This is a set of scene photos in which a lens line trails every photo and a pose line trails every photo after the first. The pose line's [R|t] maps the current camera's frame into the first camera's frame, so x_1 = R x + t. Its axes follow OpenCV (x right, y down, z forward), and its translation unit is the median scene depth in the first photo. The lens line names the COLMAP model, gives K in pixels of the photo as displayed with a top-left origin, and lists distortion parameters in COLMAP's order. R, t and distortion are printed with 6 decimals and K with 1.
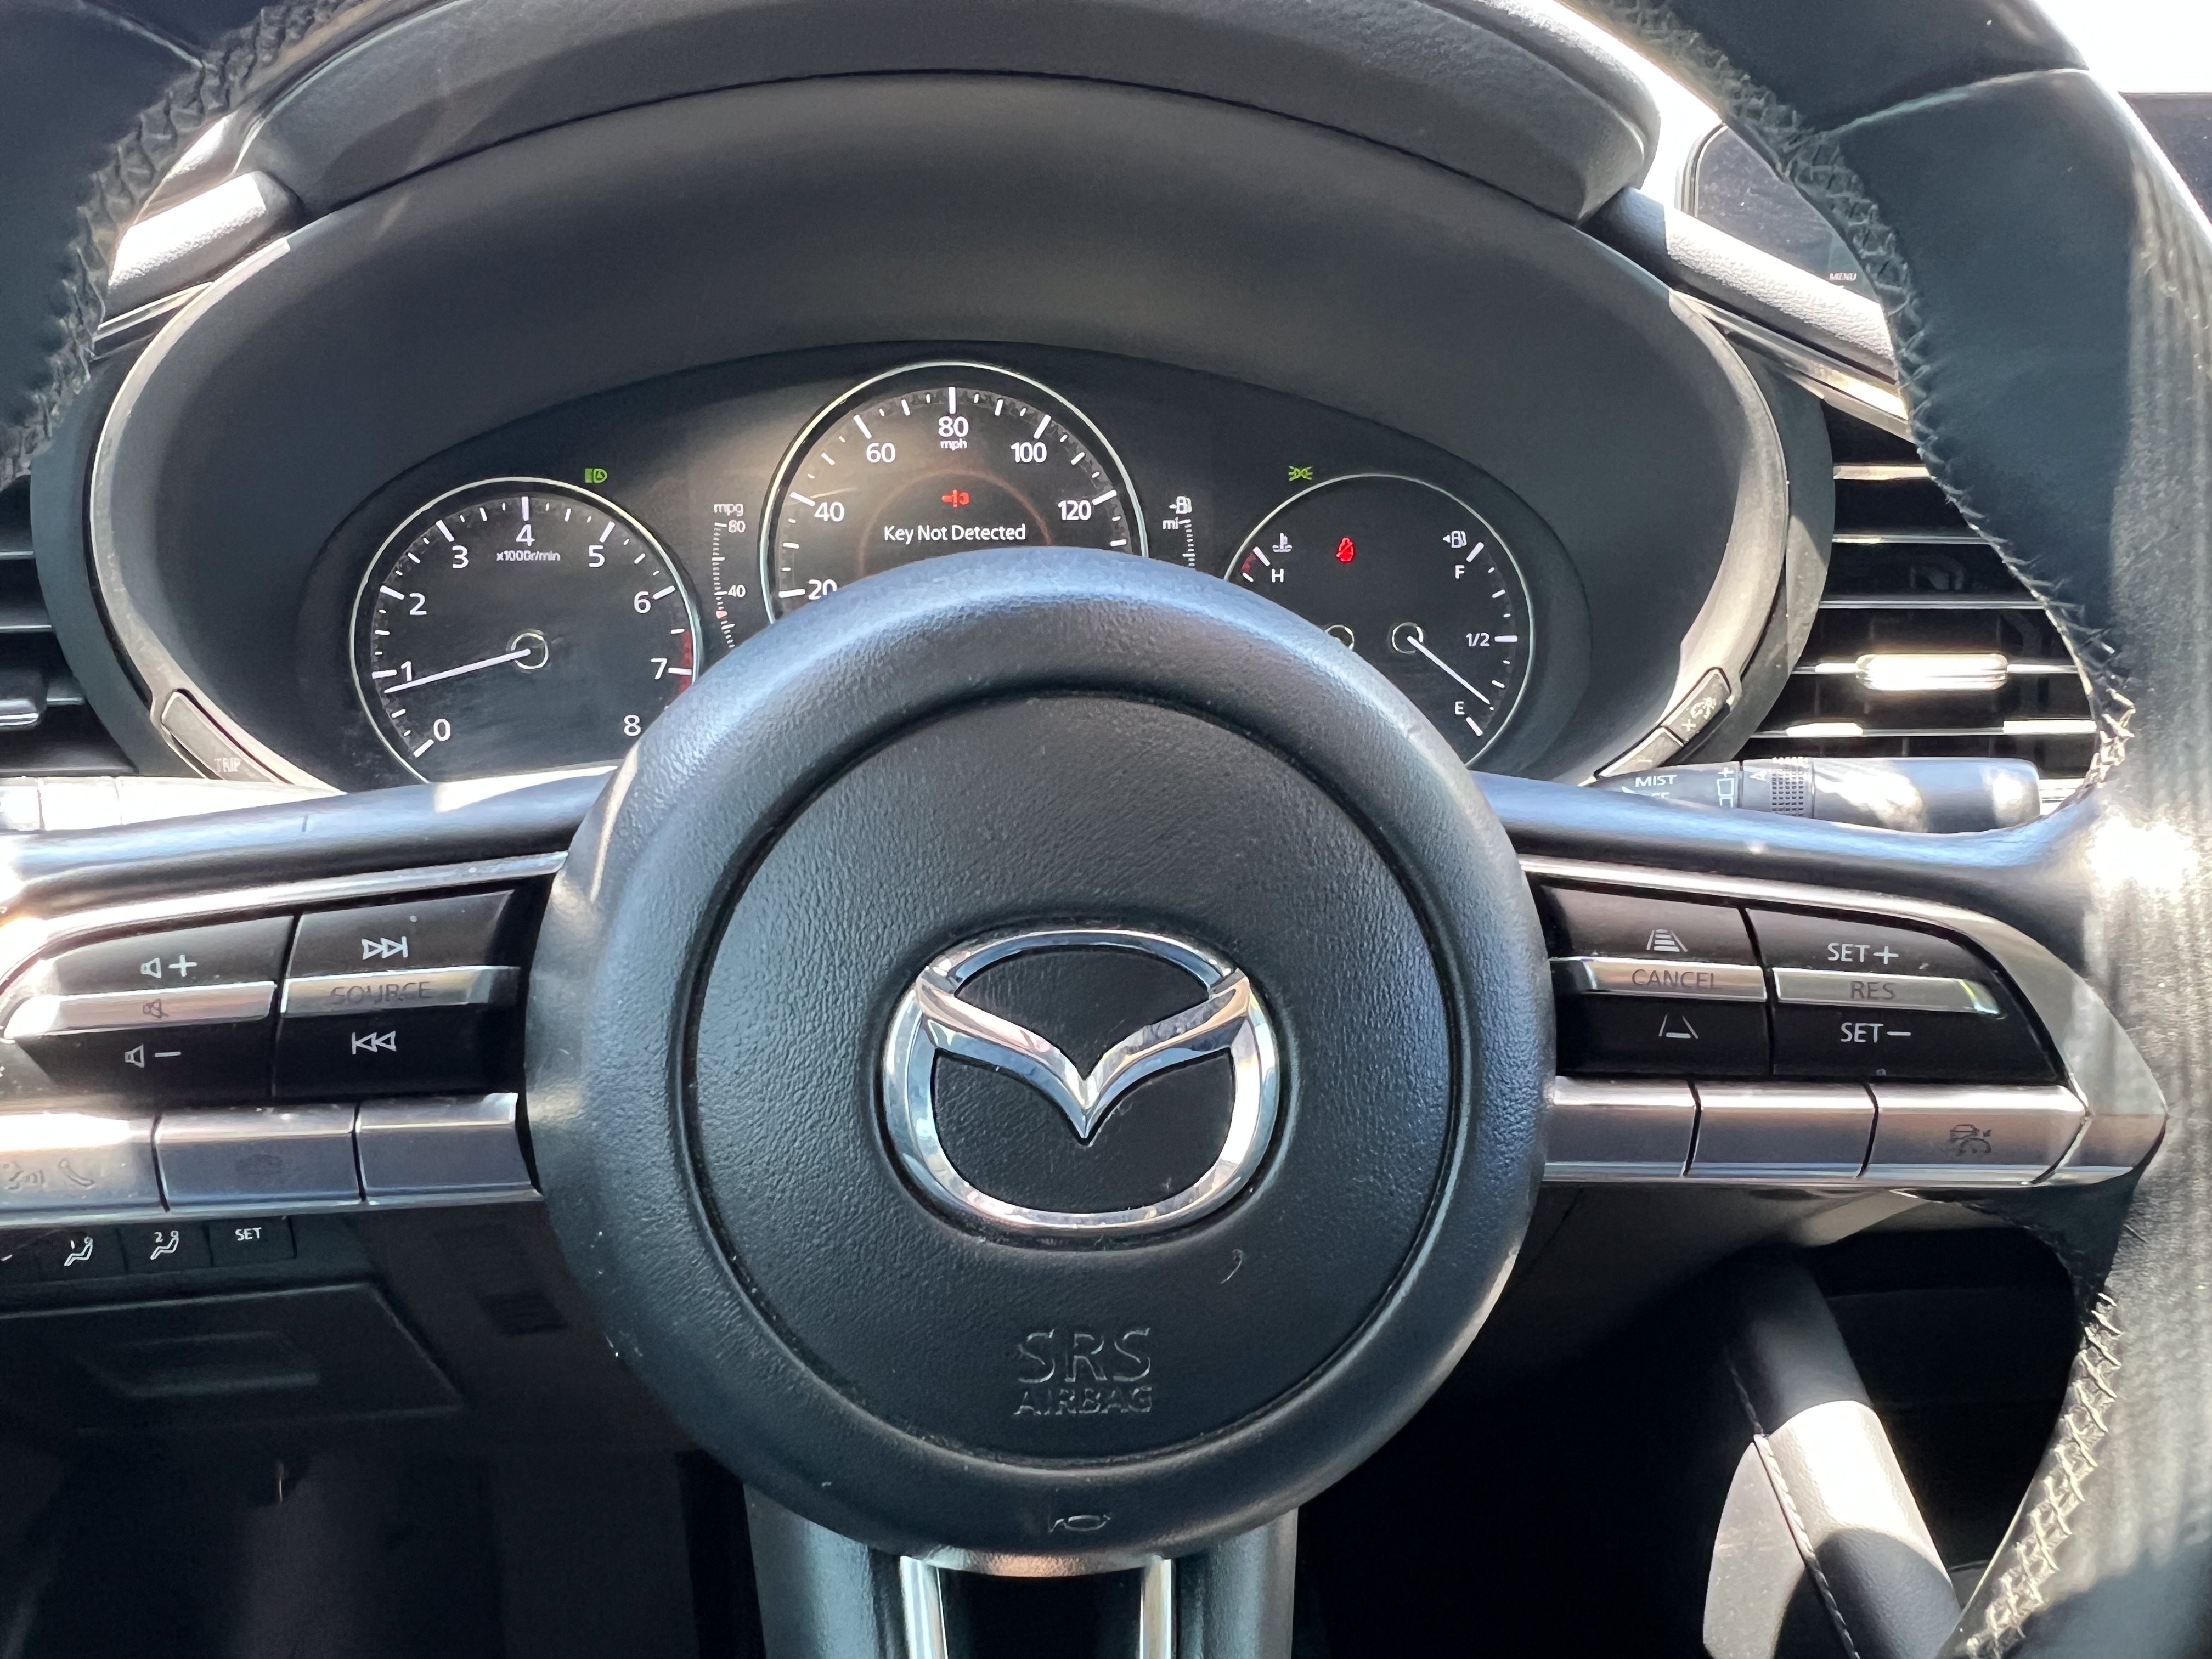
lens RADIAL K [[1657.1, 0, 1094.3], [0, 1657.1, 976.2], [0, 0, 1]] dist [-0.007196, -0.003758]
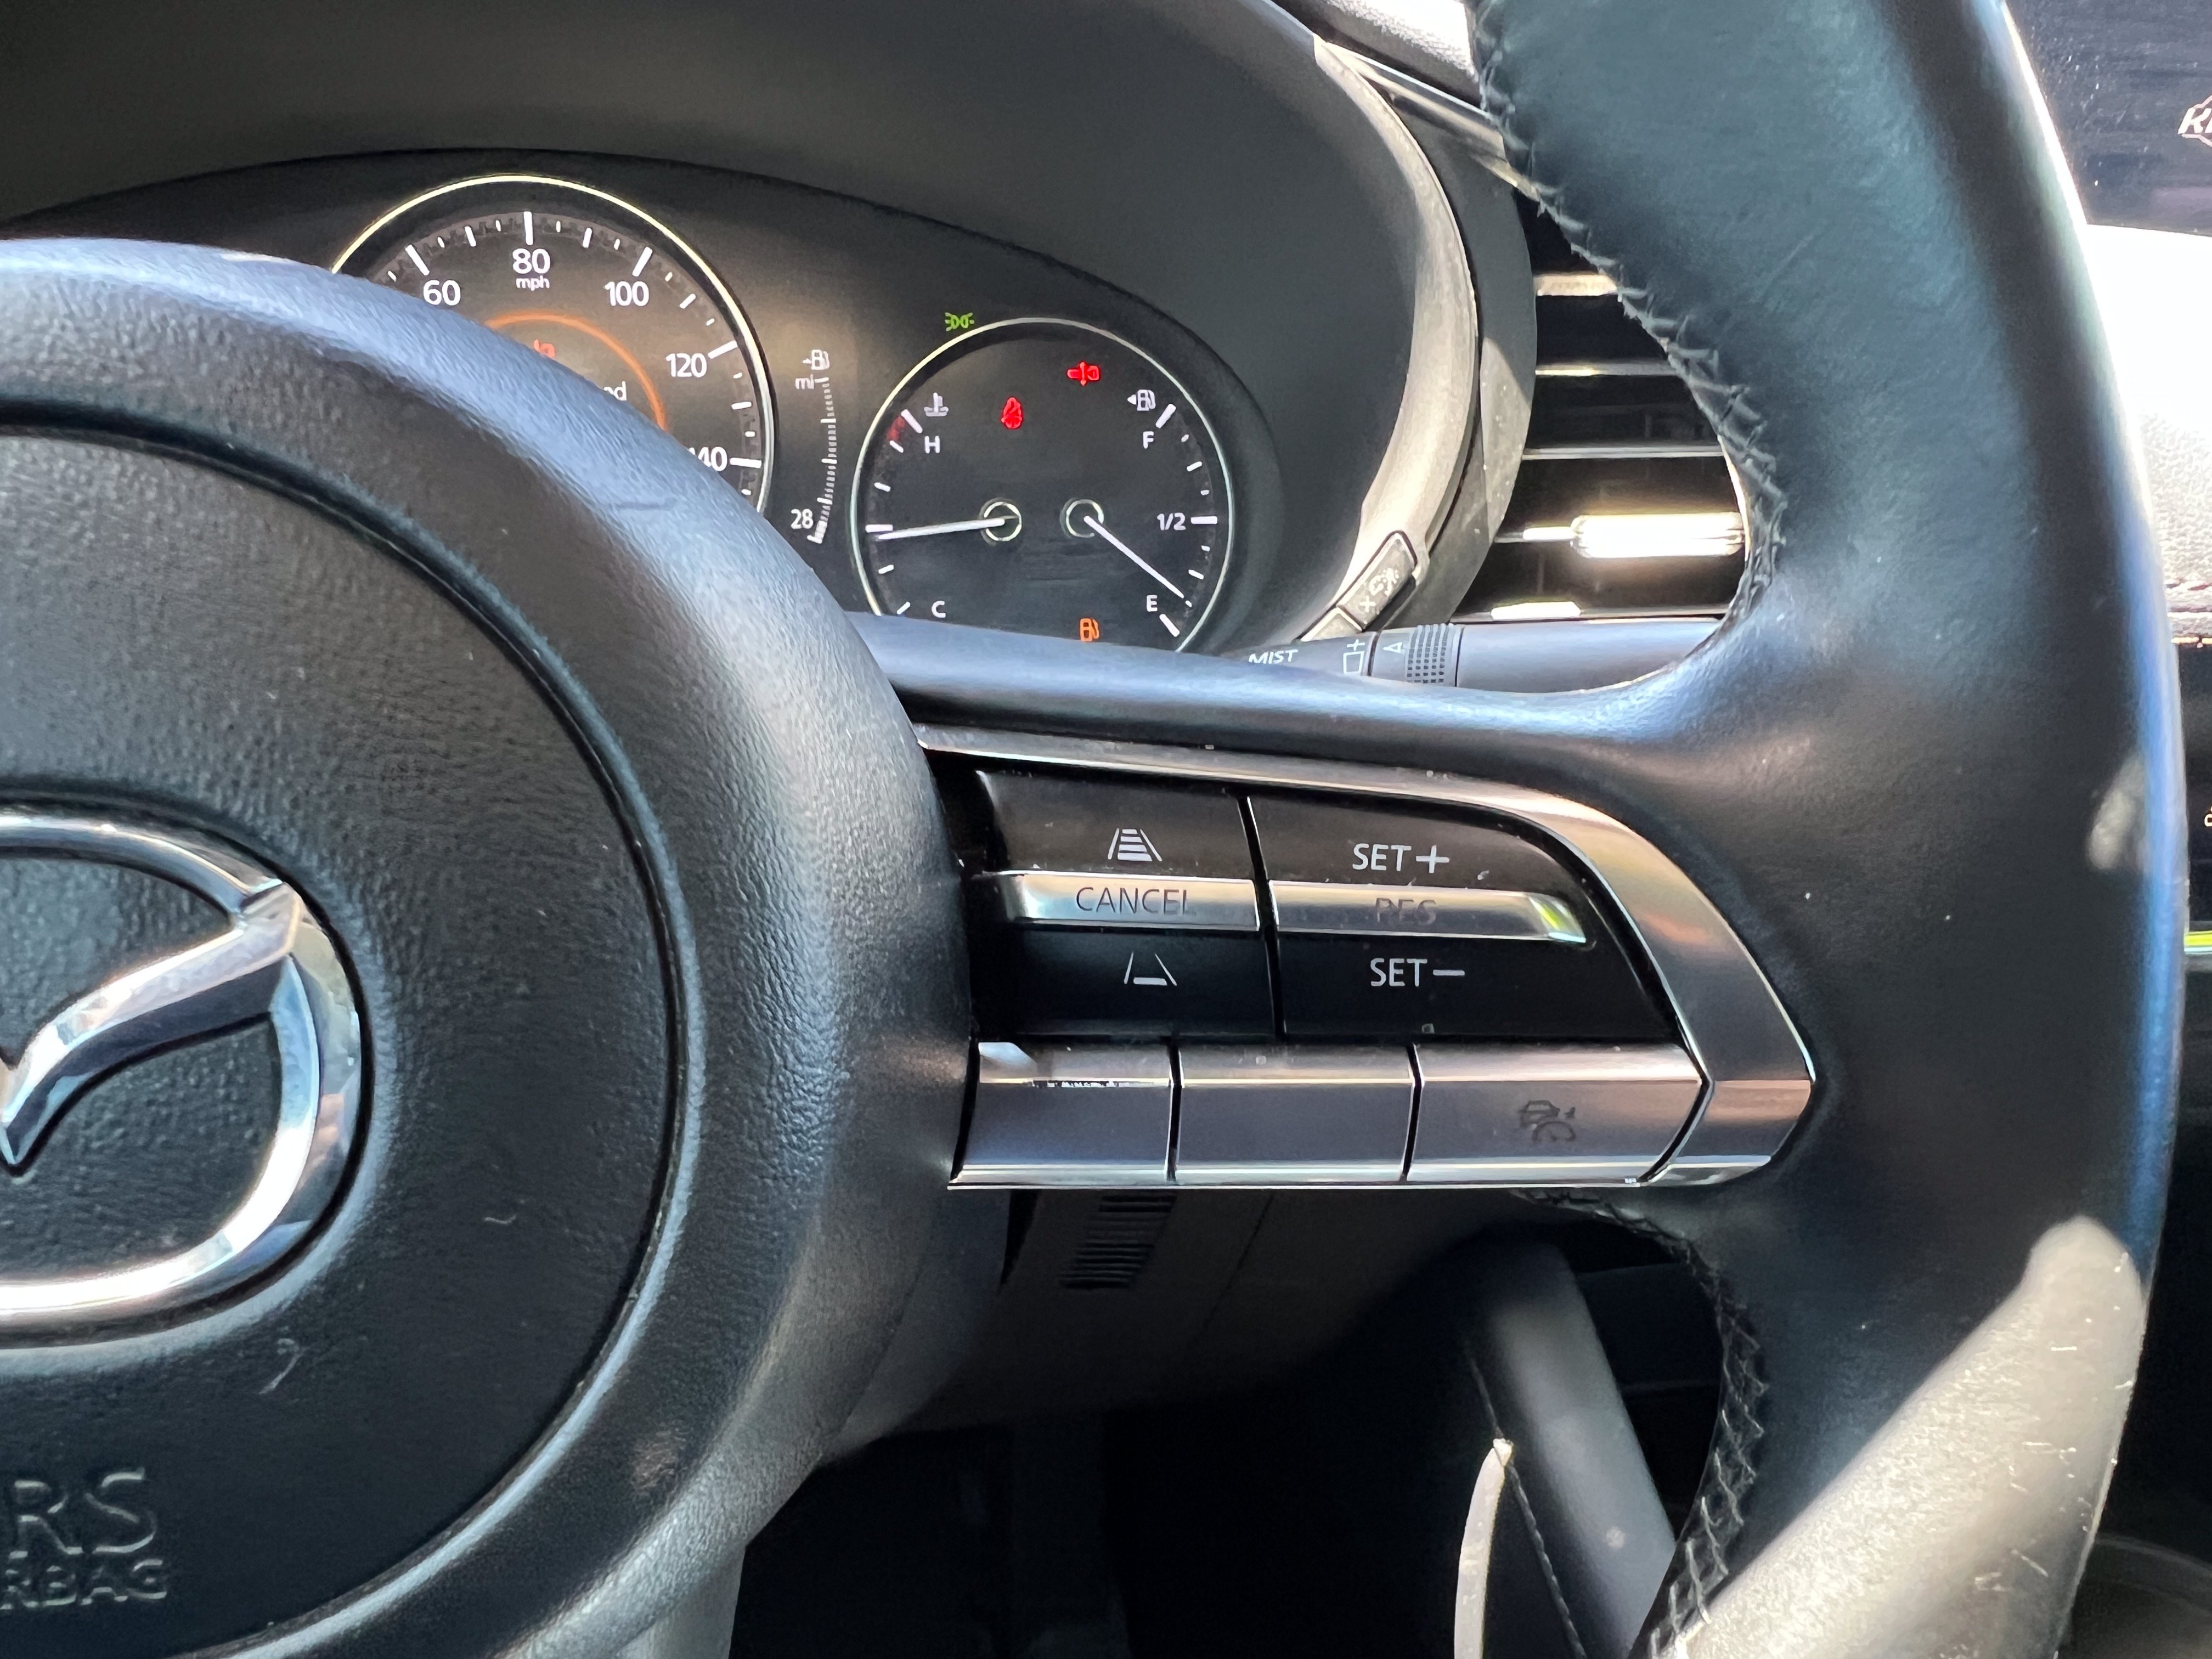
lens RADIAL K [[1645.0, 0, 1103.0], [0, 1645.0, 1016.7], [0, 0, 1]] dist [-0.010422, -0.000617]
pose [[0.998200, -0.018978, 0.056889, 0.150890], [0.016232, 0.998699, 0.048342, 0.008697], [-0.057732, -0.047332, 0.997209, 0.159876]]
